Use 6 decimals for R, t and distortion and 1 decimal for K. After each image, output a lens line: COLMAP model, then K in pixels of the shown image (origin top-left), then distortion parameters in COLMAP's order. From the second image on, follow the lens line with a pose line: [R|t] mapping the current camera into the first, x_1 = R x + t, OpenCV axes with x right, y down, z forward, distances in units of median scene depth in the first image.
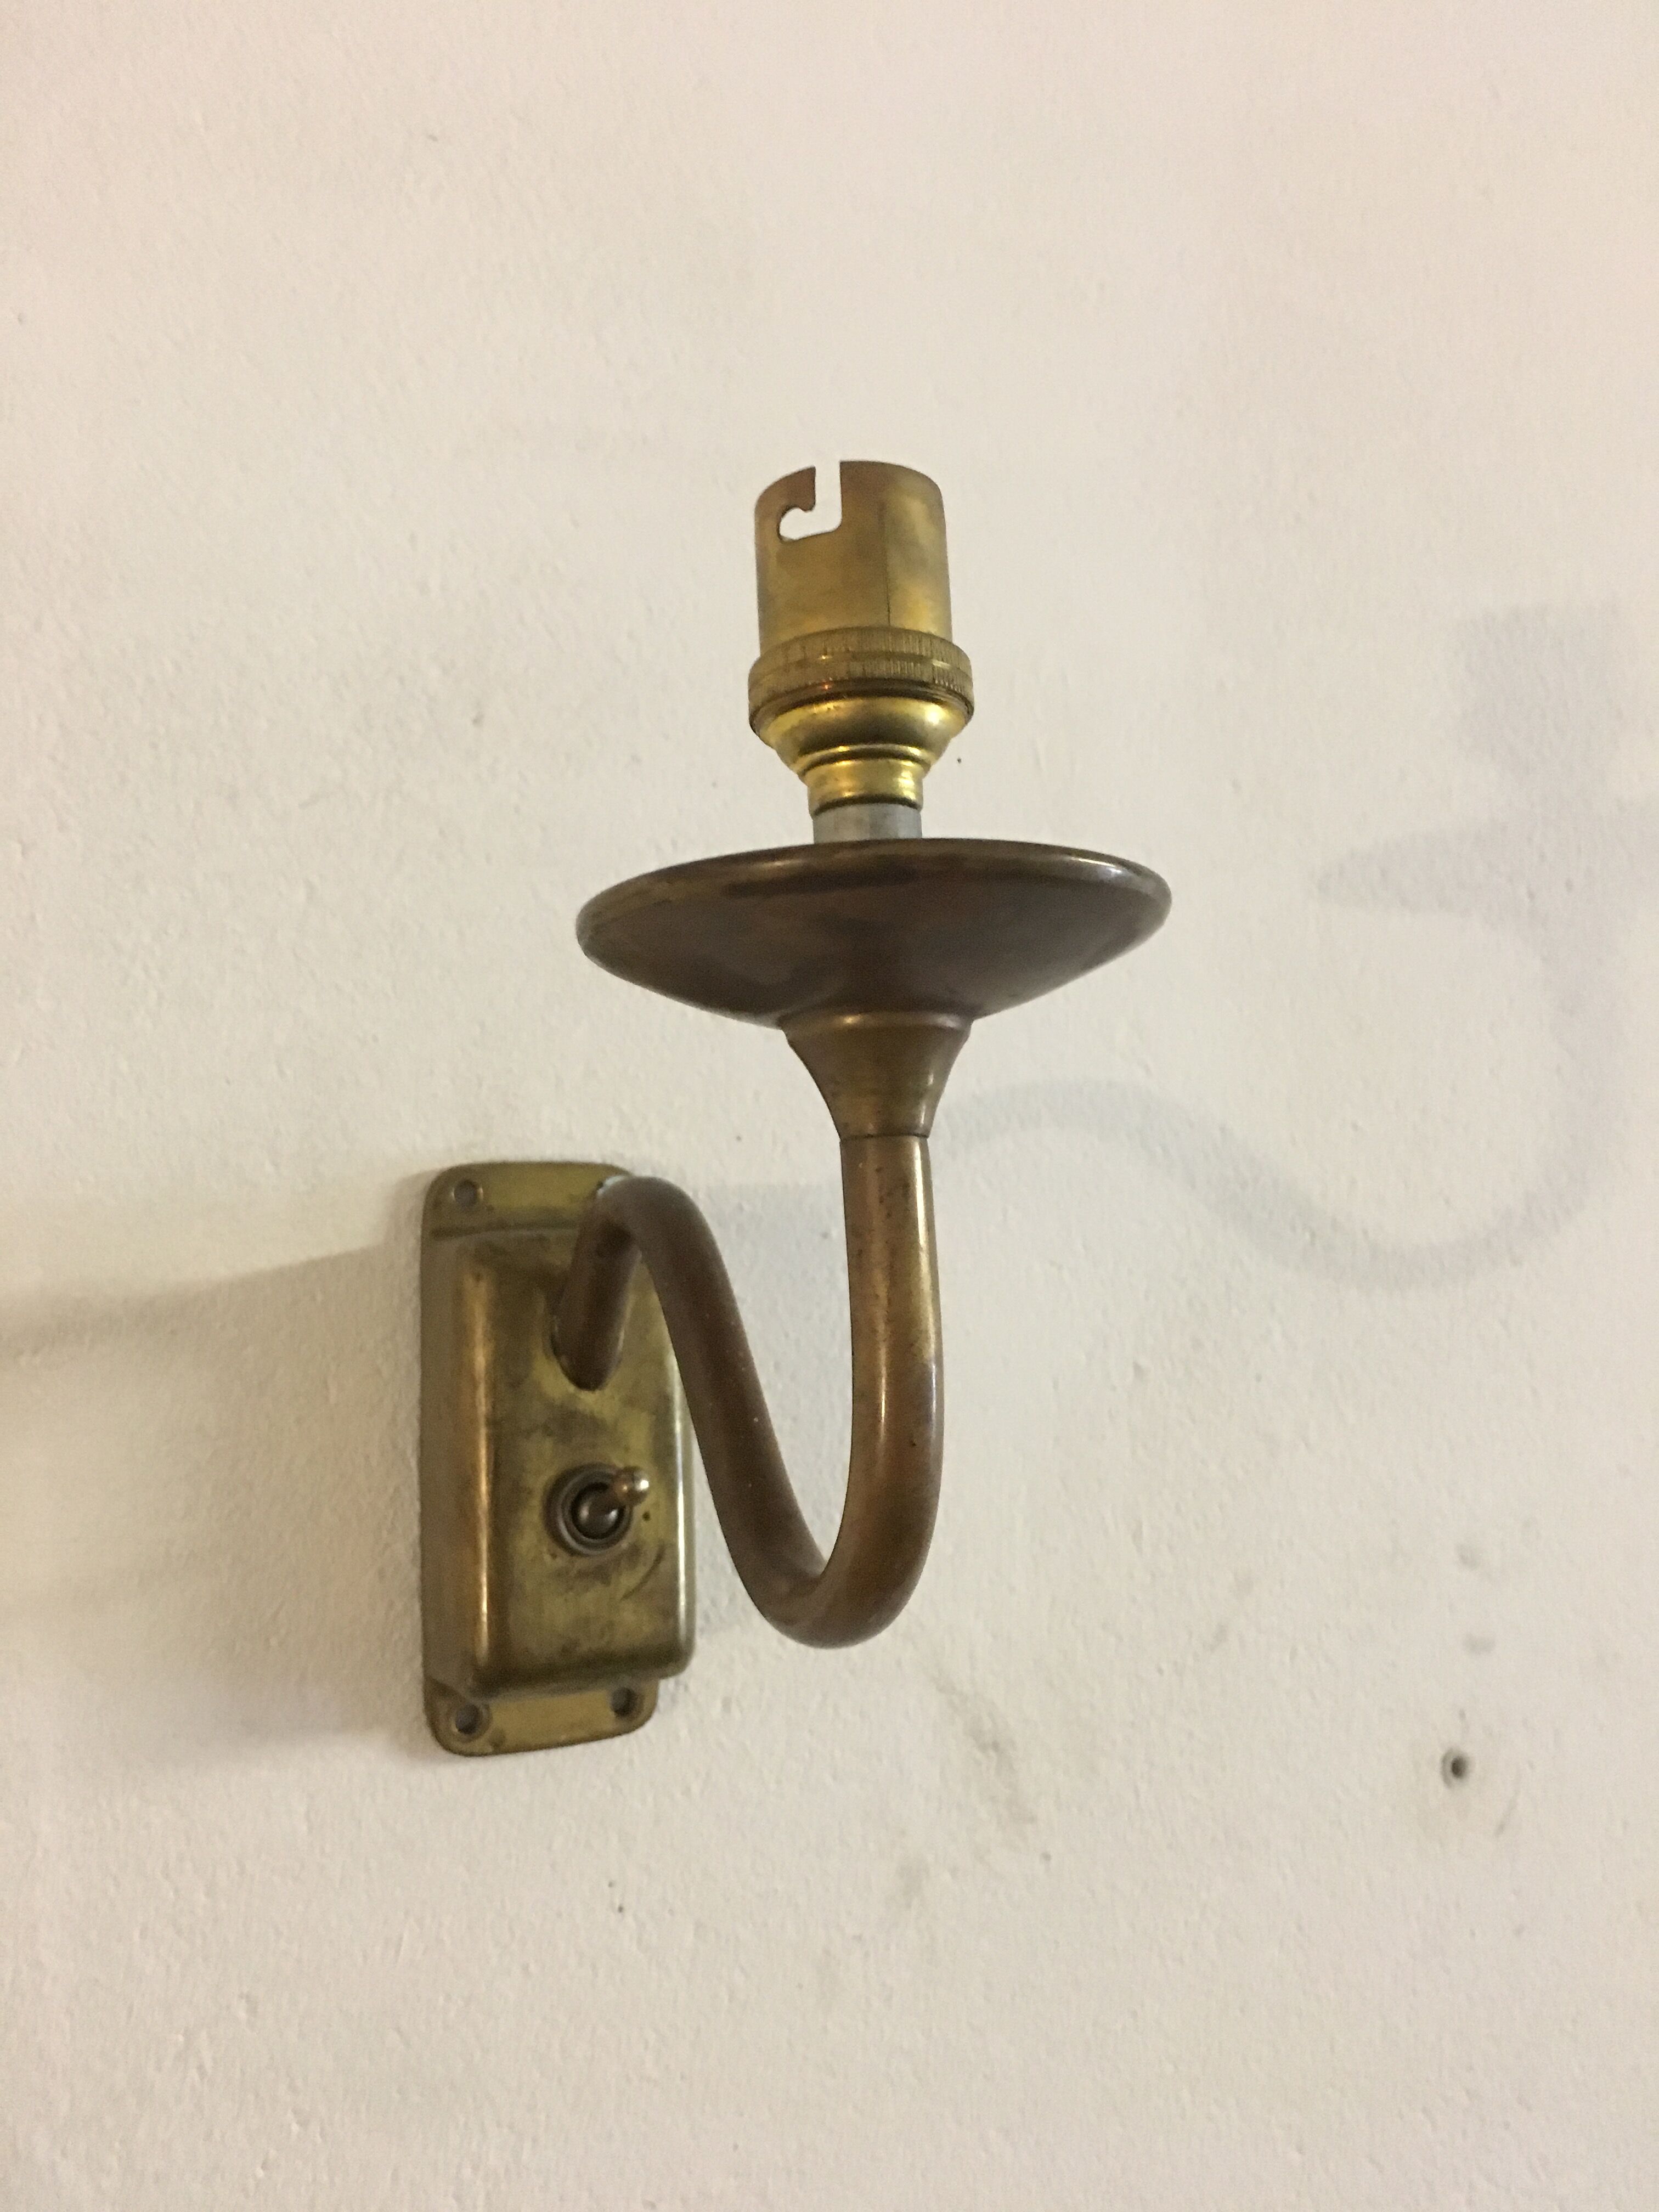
lens RADIAL K [[2046.1, 0, 801.3], [0, 2046.1, 1110.0], [0, 0, 1]] dist [0.099903, -0.175503]
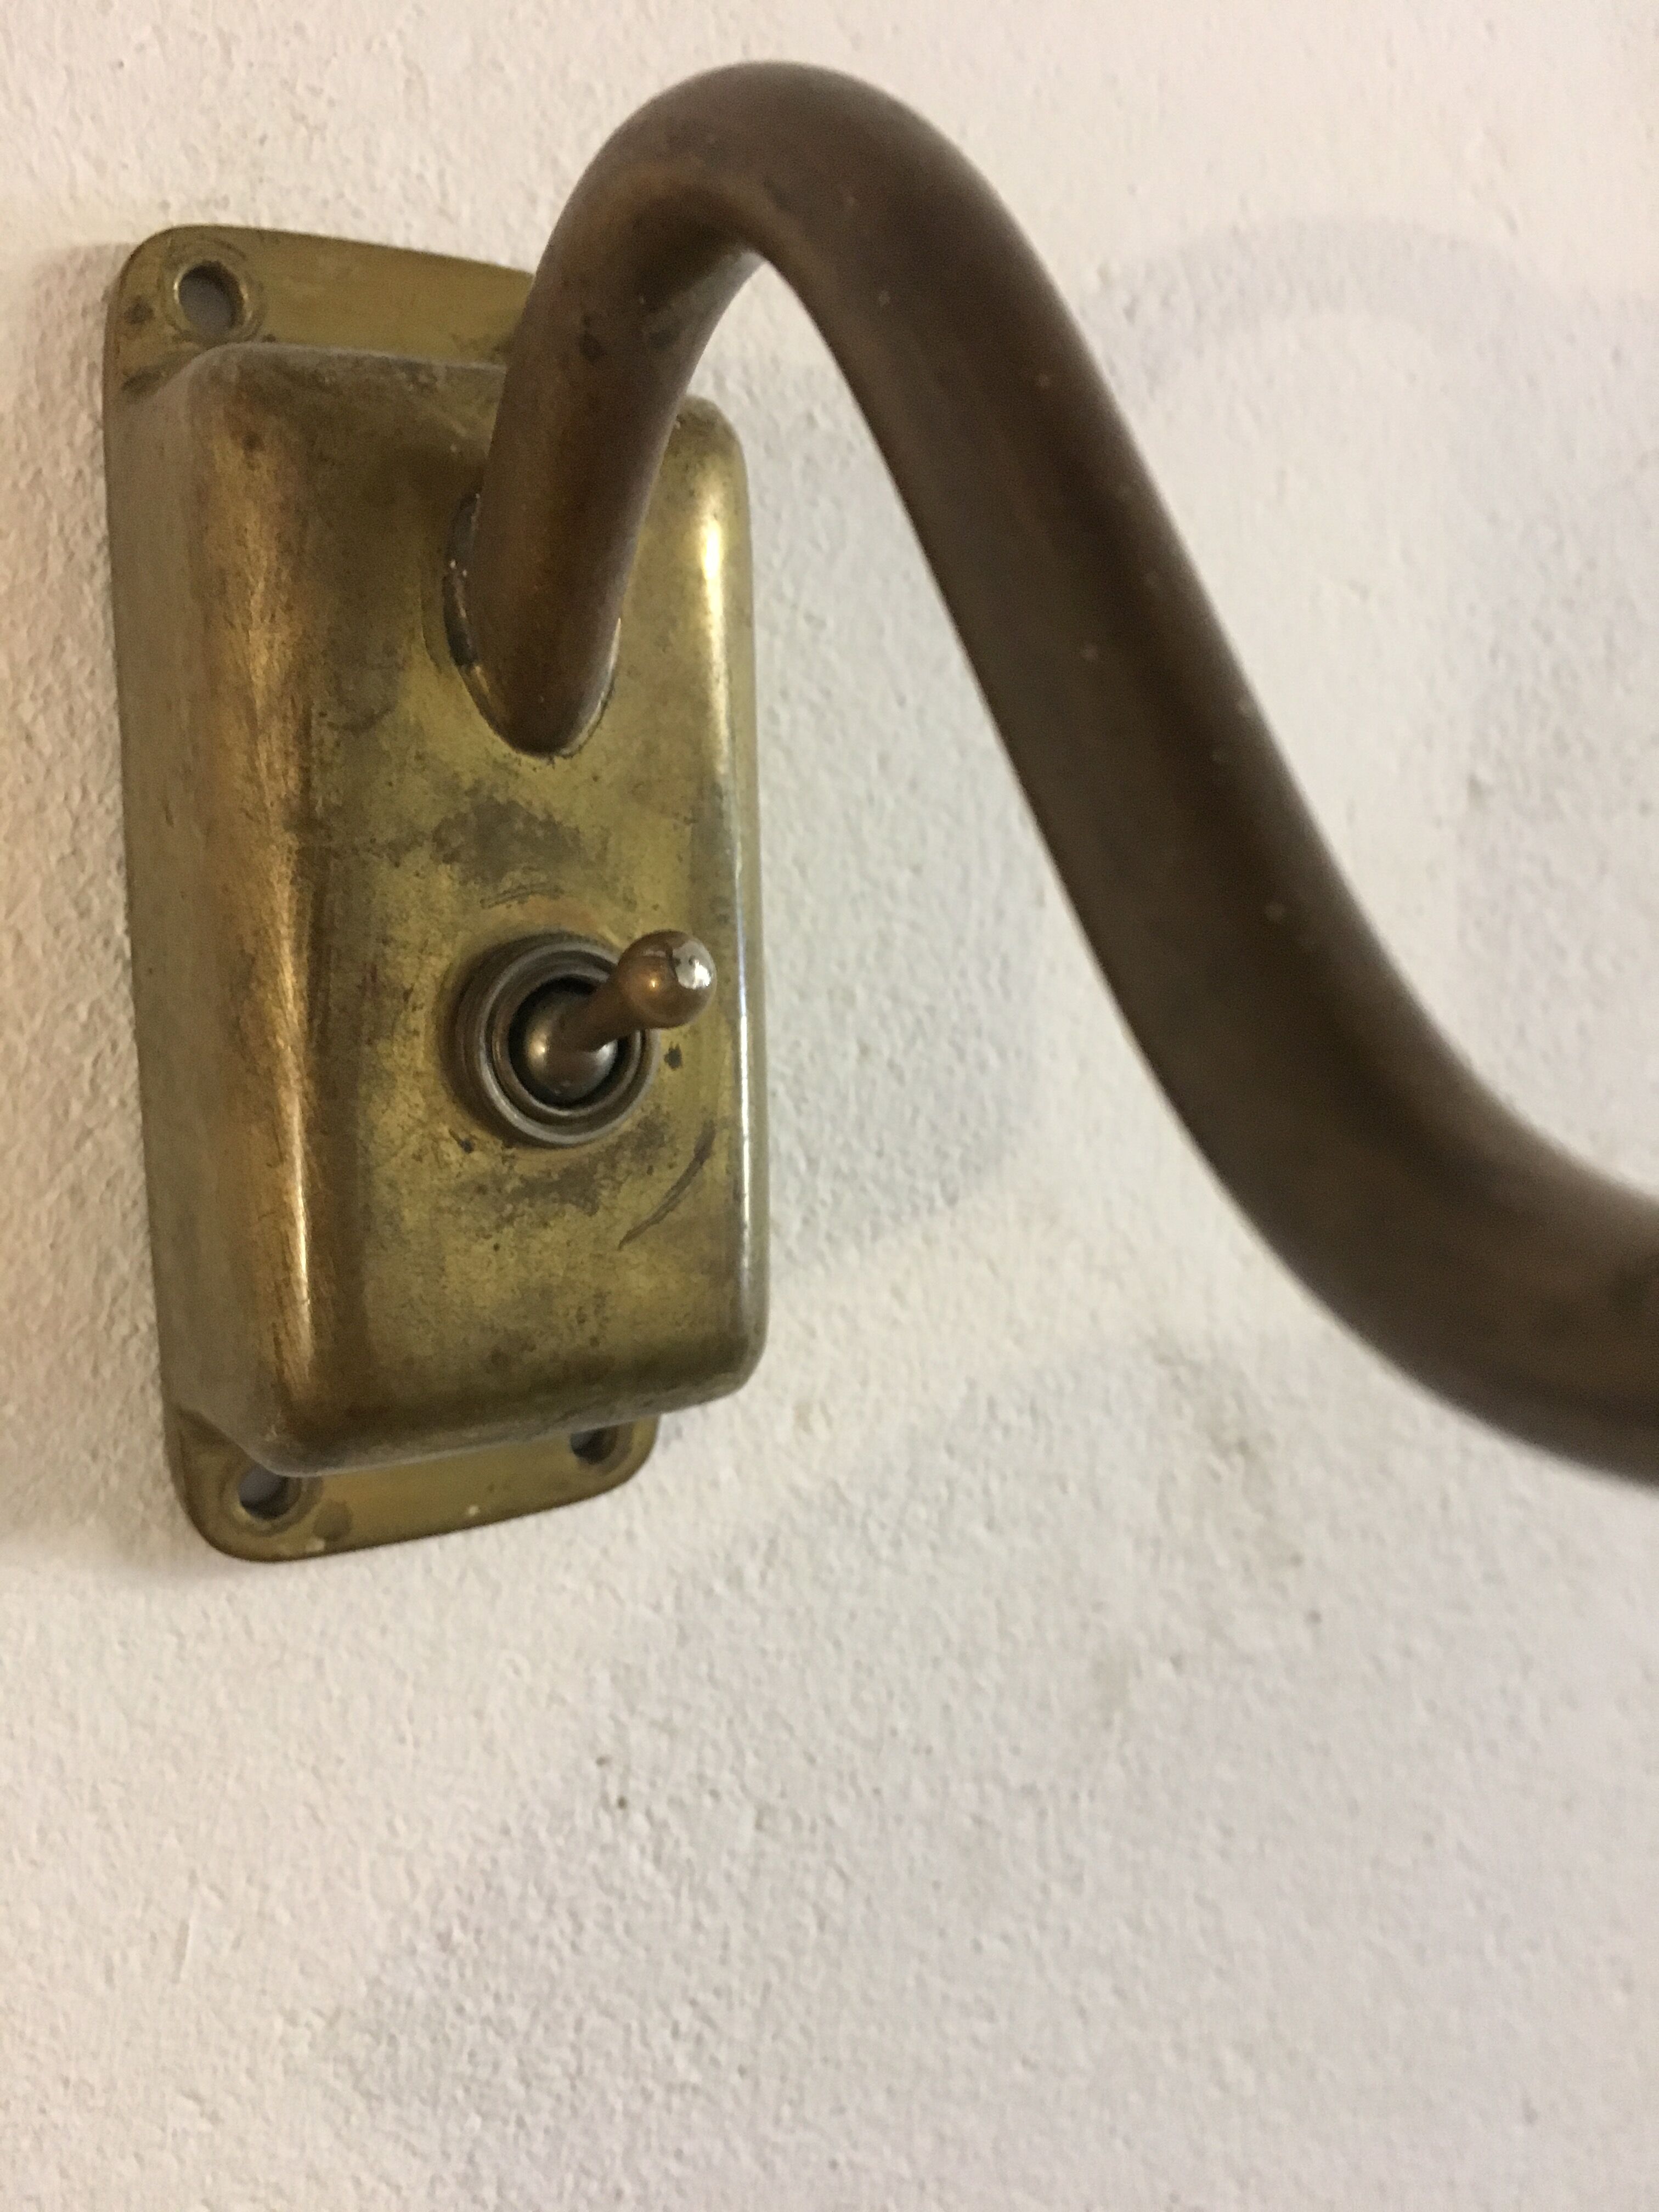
lens RADIAL K [[1964.3, 0, 772.3], [0, 1964.3, 1140.0], [0, 0, 1]] dist [0.076495, -0.153193]
pose [[0.996051, -0.027989, 0.084253, -0.084811], [0.008889, 0.975676, 0.219038, 0.114108], [-0.088335, -0.217424, 0.972072, 0.541469]]
